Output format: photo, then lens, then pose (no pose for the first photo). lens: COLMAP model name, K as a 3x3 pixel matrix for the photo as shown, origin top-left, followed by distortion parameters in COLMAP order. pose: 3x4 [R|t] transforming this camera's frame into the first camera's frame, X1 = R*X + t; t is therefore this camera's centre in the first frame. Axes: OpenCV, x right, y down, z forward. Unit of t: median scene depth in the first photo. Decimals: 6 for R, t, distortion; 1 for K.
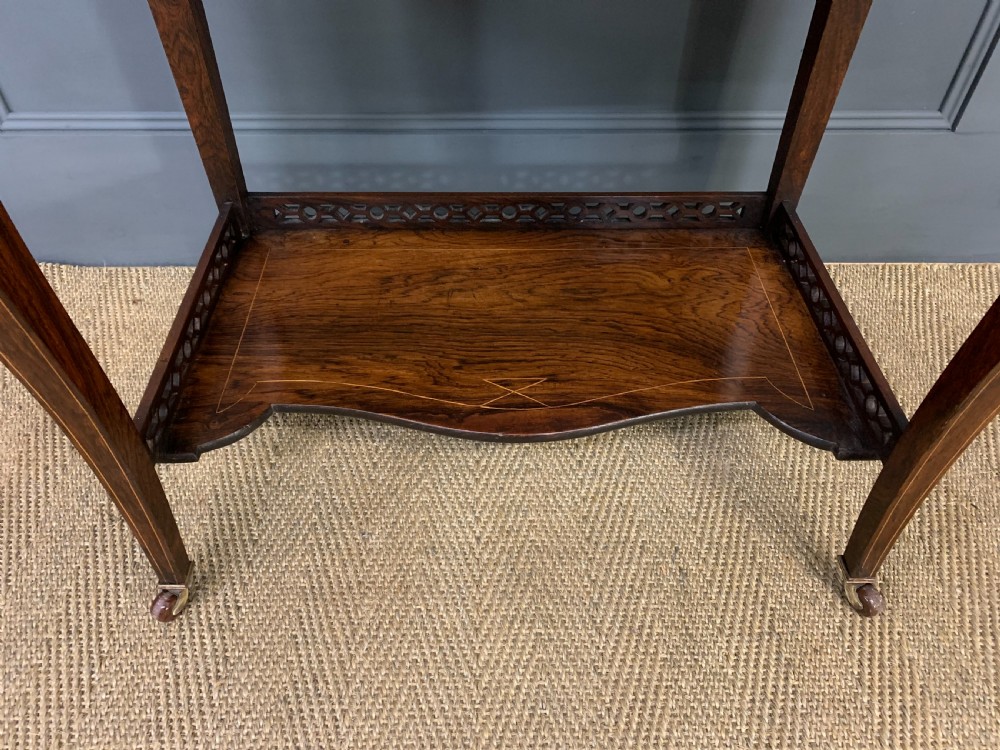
lens RADIAL K [[741.7, 0, 493.8], [0, 741.7, 364.7], [0, 0, 1]] dist [0.019641, -0.007560]
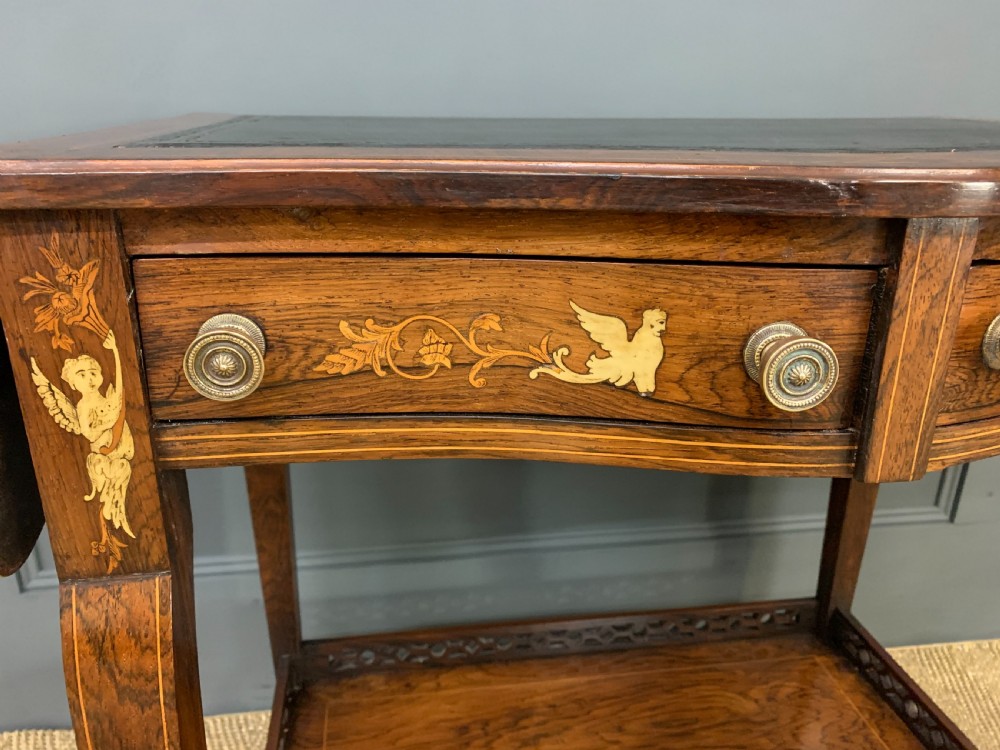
lens RADIAL K [[760.8, 0, 480.1], [0, 760.8, 373.2], [0, 0, 1]] dist [-0.002742, -0.000960]
pose [[0.992883, -0.043670, 0.110796, -0.234762], [0.087341, 0.899470, -0.428164, -0.122282], [-0.080959, 0.434794, 0.896883, -0.038791]]
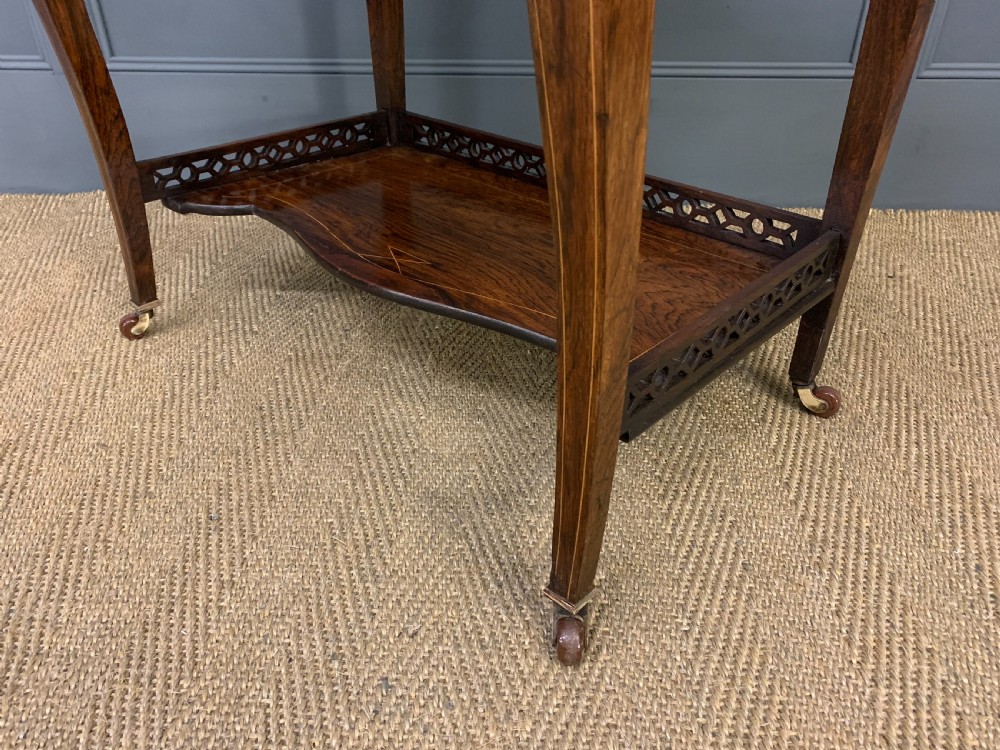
lens RADIAL K [[741.7, 0, 493.8], [0, 741.7, 364.7], [0, 0, 1]] dist [0.019641, -0.007560]
pose [[0.997393, 0.033842, -0.063740, 0.142624], [-0.048042, 0.970442, -0.236505, 0.576892], [0.053852, 0.238951, 0.969537, -0.117911]]
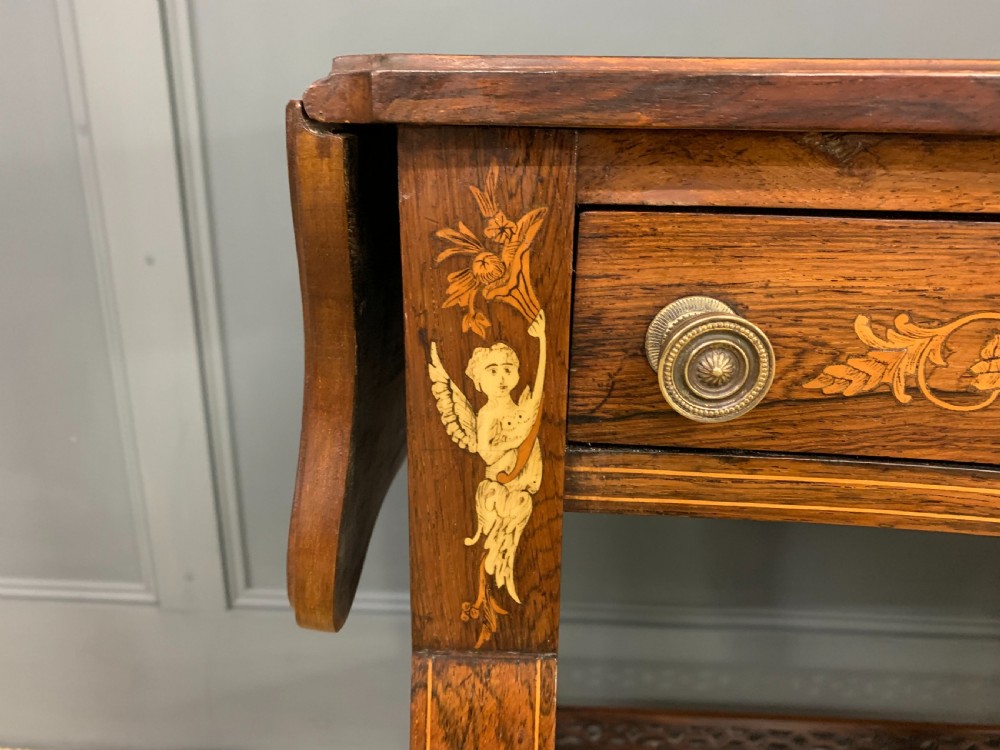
lens RADIAL K [[752.8, 0, 479.1], [0, 752.8, 370.9], [0, 0, 1]] dist [0.050831, -0.006462]
pose [[0.997023, 0.022220, -0.073834, -0.380226], [-0.054923, 0.876747, -0.477805, -0.173955], [0.054117, 0.480438, 0.875357, 0.085773]]
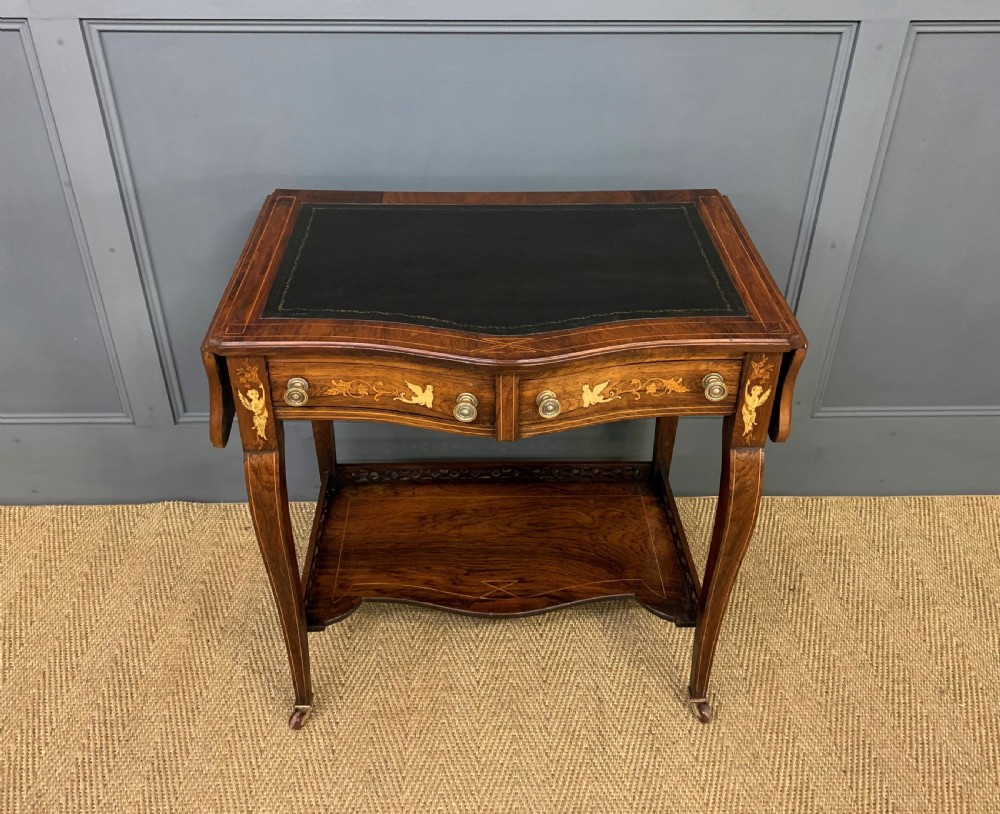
lens RADIAL K [[896.8, 0, 497.6], [0, 896.8, 348.2], [0, 0, 1]] dist [0.013064, 0.006759]
pose [[0.999888, -0.003155, 0.014599, -0.005034], [0.006336, 0.974722, -0.223334, -0.043297], [-0.013525, 0.223401, 0.974633, -1.166948]]
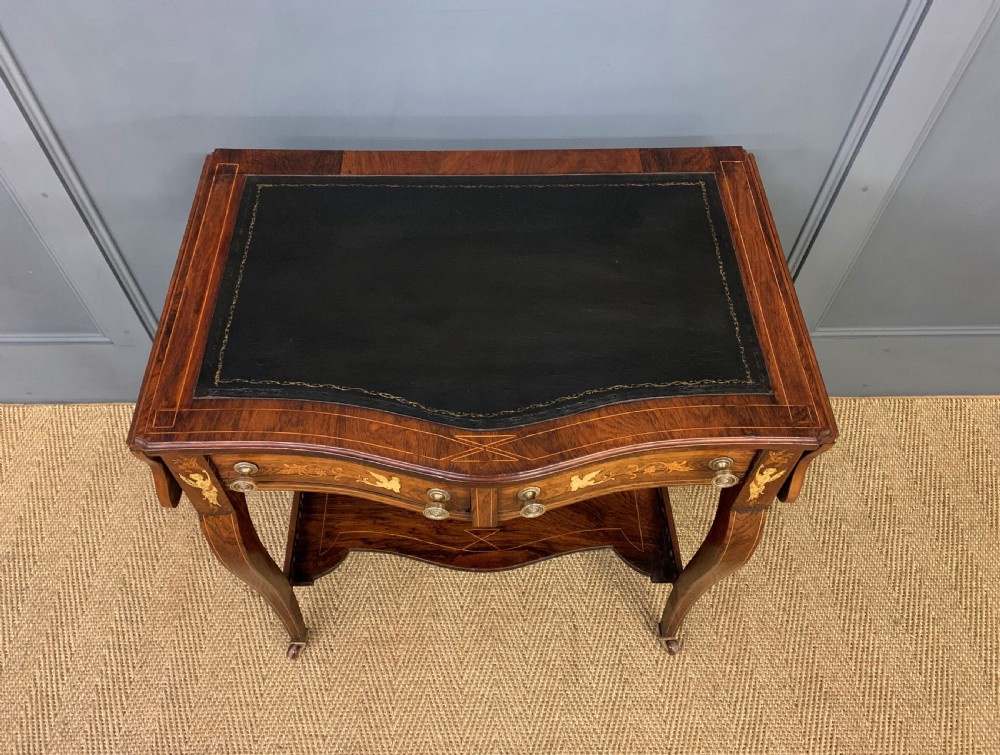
lens RADIAL K [[775.0, 0, 483.2], [0, 775.0, 356.5], [0, 0, 1]] dist [0.018186, -0.002881]
pose [[0.999999, -0.001240, 0.000682, 0.030109], [0.001133, 0.990339, 0.138661, -0.645468], [-0.000848, -0.138660, 0.990340, -0.788581]]
